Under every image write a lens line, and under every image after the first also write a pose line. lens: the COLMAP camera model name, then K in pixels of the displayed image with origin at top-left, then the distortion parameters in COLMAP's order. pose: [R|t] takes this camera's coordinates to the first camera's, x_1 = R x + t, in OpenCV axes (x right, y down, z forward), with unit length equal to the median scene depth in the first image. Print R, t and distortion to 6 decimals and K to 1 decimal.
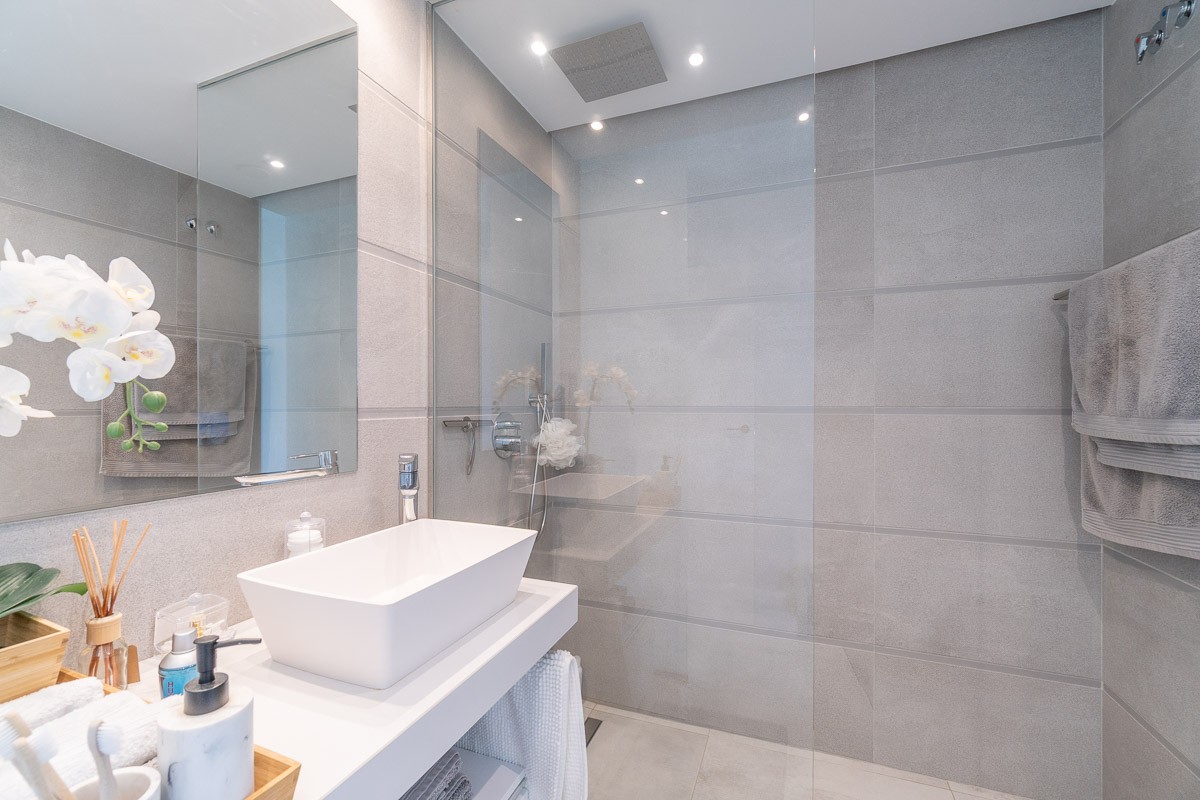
lens RADIAL K [[516.5, 0, 576.9], [0, 516.5, 404.7], [0, 0, 1]] dist [0.000846, 0.000042]
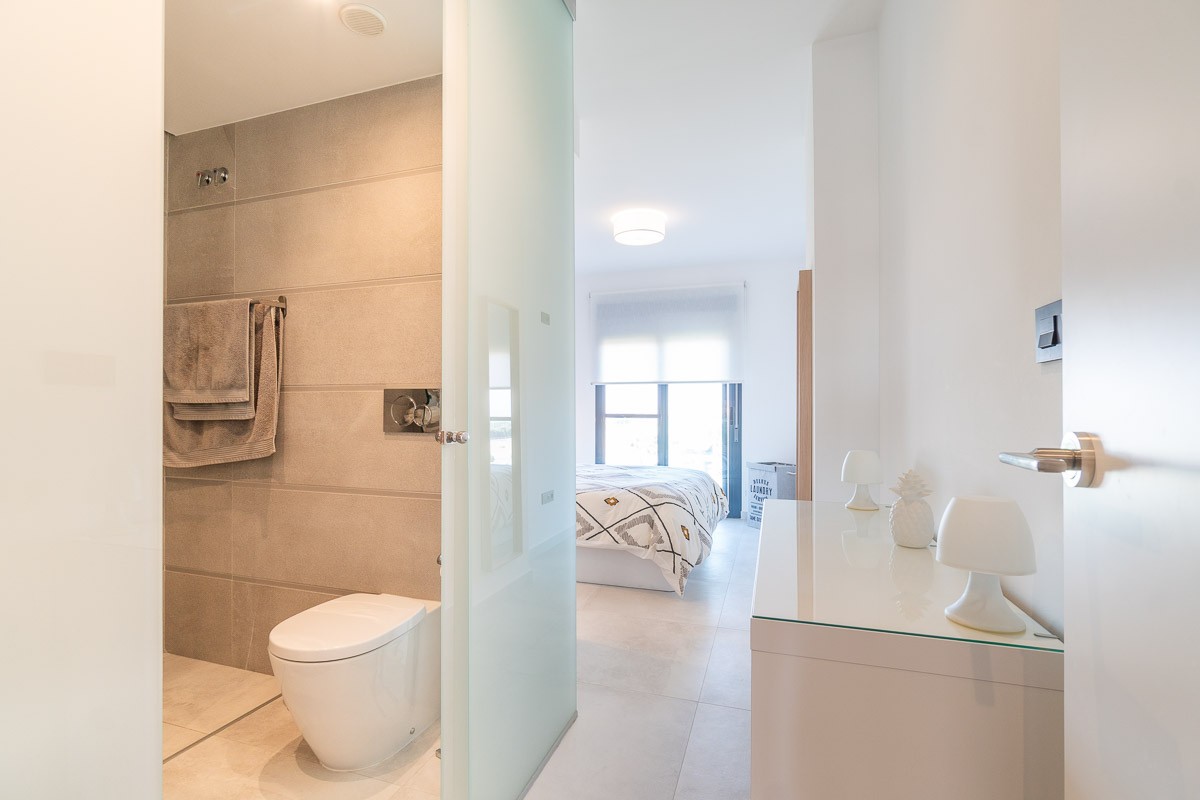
lens RADIAL K [[546.9, 0, 595.4], [0, 546.9, 408.6], [0, 0, 1]] dist [-0.000606, 0.001533]
pose [[-0.078227, 0.005485, 0.996920, -0.760363], [0.001411, 0.999984, -0.005391, 0.082638], [-0.996935, 0.000984, -0.078234, -0.165478]]
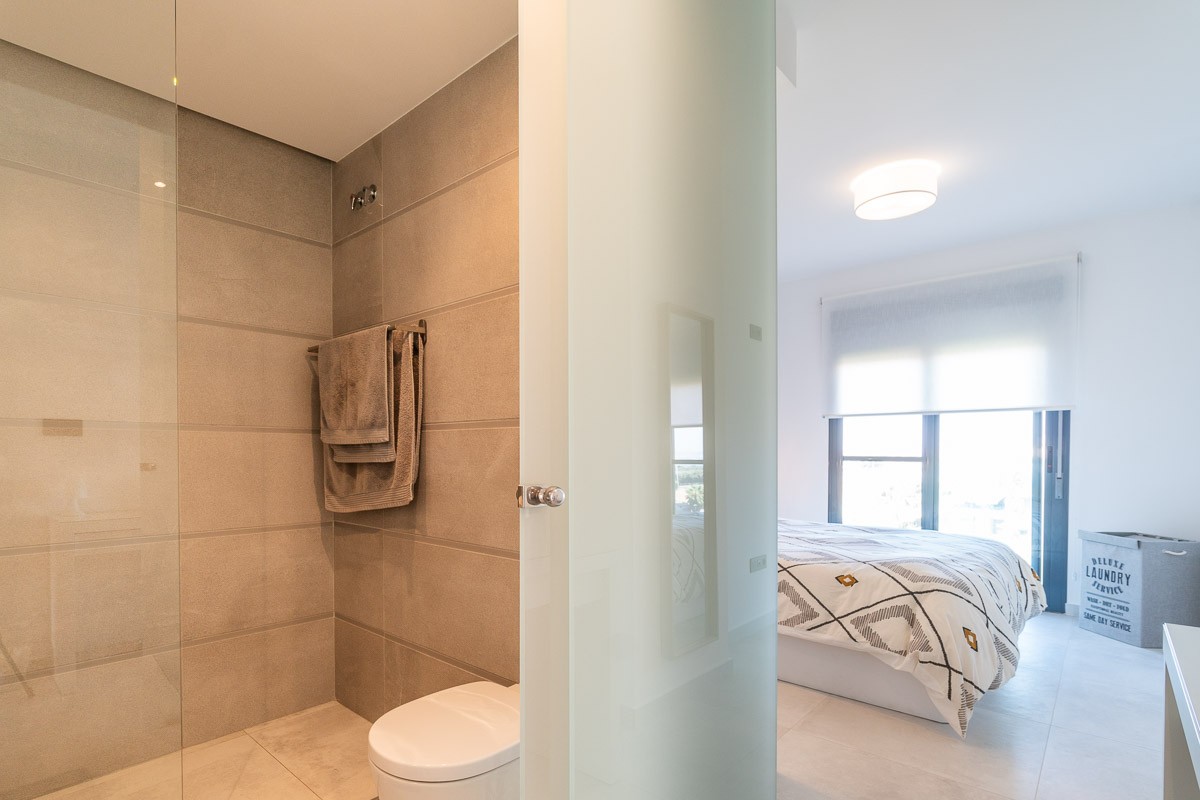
lens RADIAL K [[596.1, 0, 565.8], [0, 596.1, 461.9], [0, 0, 1]] dist [-0.003306, 0.000223]
pose [[0.339839, -0.014395, 0.940374, -0.398133], [0.001511, 0.999890, 0.014760, 0.081313], [-0.940483, -0.003595, 0.339823, -0.231556]]
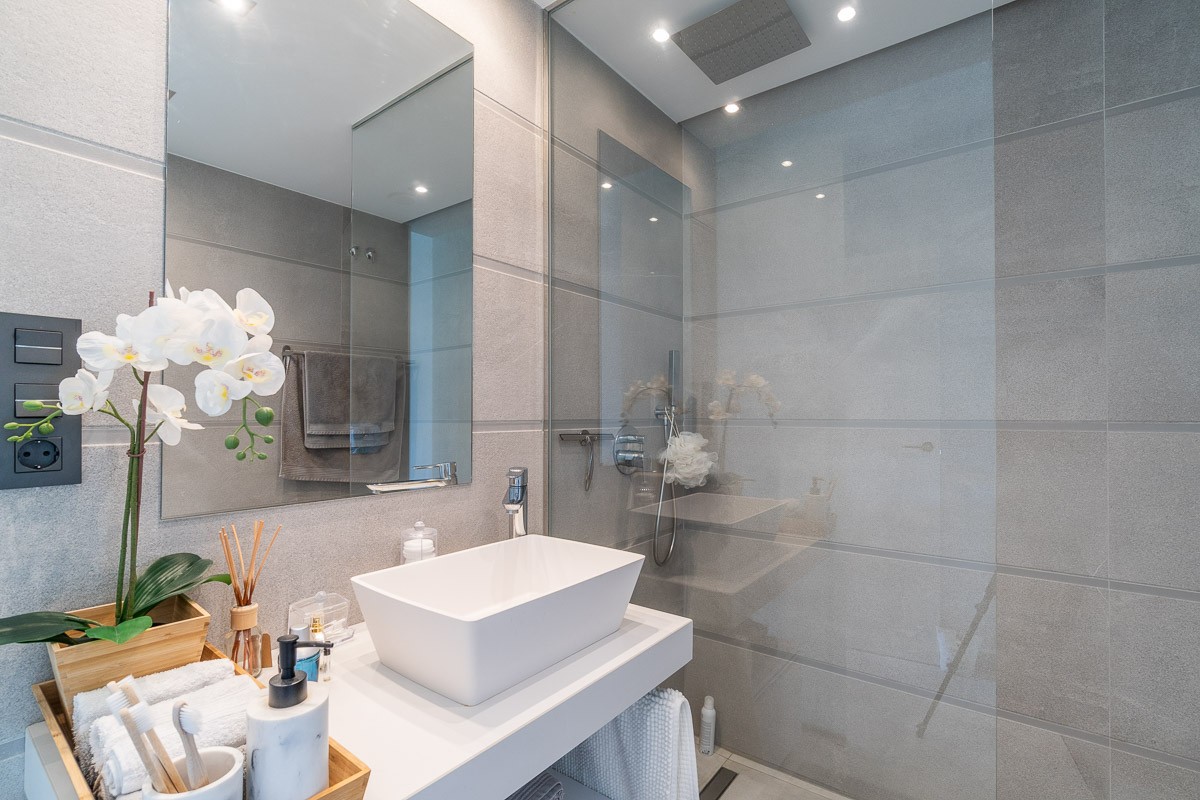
lens RADIAL K [[546.9, 0, 595.4], [0, 546.9, 408.6], [0, 0, 1]] dist [-0.000606, 0.001533]
pose [[0.962863, -0.001195, -0.269988, 0.083174], [-0.002024, 0.999930, -0.011644, -0.004796], [0.269983, 0.011758, 0.962793, 0.028059]]
